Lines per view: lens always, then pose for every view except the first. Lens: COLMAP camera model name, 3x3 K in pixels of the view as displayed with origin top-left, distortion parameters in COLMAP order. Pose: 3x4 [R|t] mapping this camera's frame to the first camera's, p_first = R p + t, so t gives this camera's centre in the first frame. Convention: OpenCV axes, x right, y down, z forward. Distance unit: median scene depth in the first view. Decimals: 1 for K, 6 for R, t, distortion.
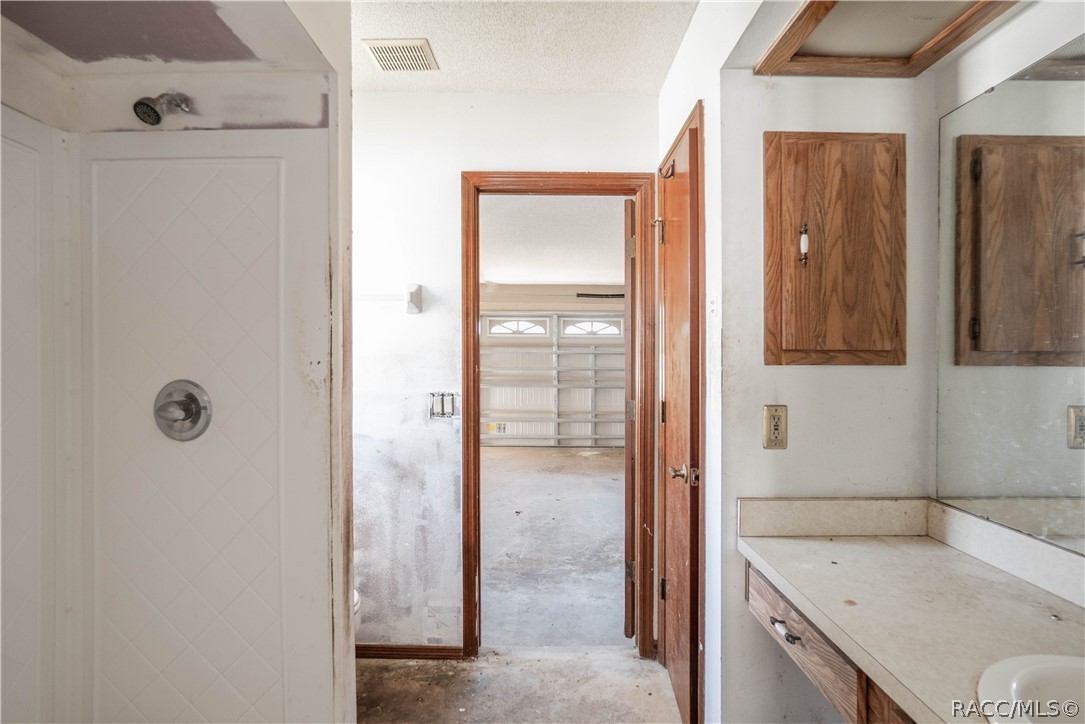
lens RADIAL K [[525.9, 0, 542.6], [0, 525.9, 359.6], [0, 0, 1]] dist [-0.036540, 0.016663]
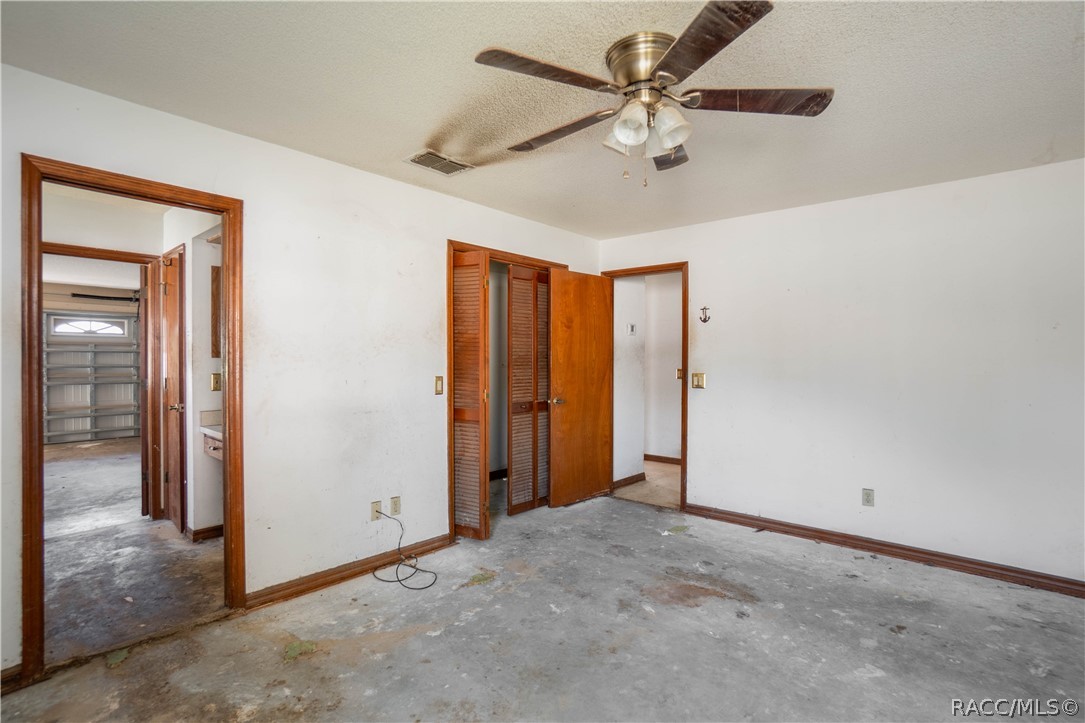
lens RADIAL K [[525.9, 0, 537.1], [0, 525.9, 366.7], [0, 0, 1]] dist [-0.036540, 0.016663]
pose [[0.671027, -0.005980, 0.741409, -0.188748], [-0.003503, 0.999931, 0.011236, 0.009863], [-0.741425, -0.010137, 0.670959, -0.914221]]
